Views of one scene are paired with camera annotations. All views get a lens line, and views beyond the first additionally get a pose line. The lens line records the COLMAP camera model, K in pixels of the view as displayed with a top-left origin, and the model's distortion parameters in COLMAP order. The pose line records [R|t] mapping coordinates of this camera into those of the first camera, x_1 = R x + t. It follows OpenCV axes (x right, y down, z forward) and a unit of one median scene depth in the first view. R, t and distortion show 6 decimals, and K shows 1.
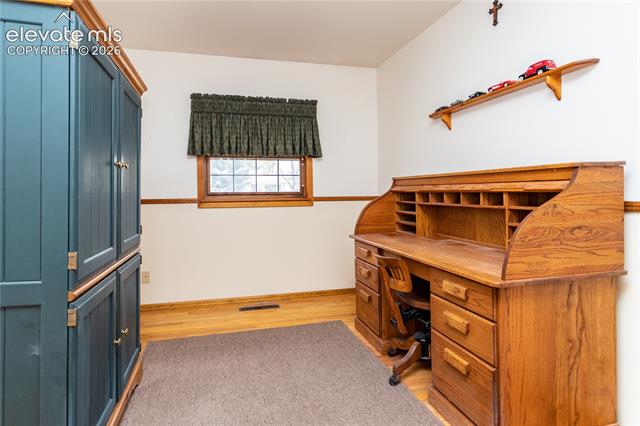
lens RADIAL K [[334.1, 0, 294.3], [0, 334.1, 194.6], [0, 0, 1]] dist [0.000341, 0.000314]
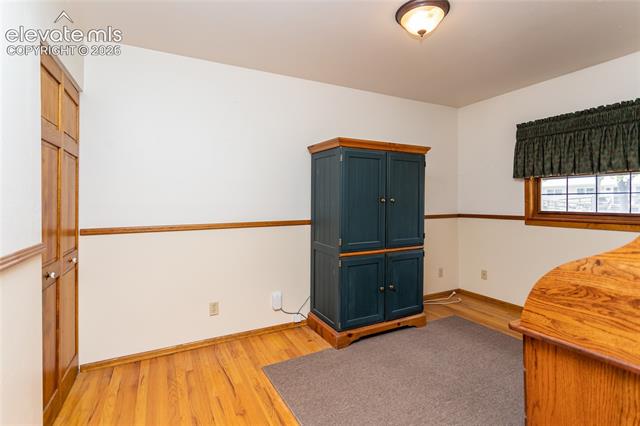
lens RADIAL K [[311.2, 0, 324.3], [0, 311.2, 195.3], [0, 0, 1]] dist [0.001203, -0.000333]
pose [[0.263861, -0.006842, -0.964536, 0.541065], [-0.003602, 0.999961, -0.008078, -0.047303], [0.964554, 0.005606, 0.263826, 0.076703]]
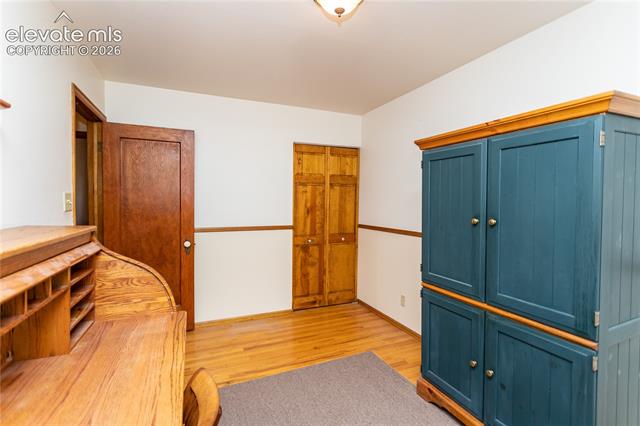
lens RADIAL K [[311.2, 0, 327.6], [0, 311.2, 204.7], [0, 0, 1]] dist [0.001203, -0.000333]
pose [[-0.980708, 0.000869, -0.195479, 0.103978], [-0.003779, 0.999719, 0.023404, -0.078379], [0.195444, 0.023692, -0.980429, 0.914306]]
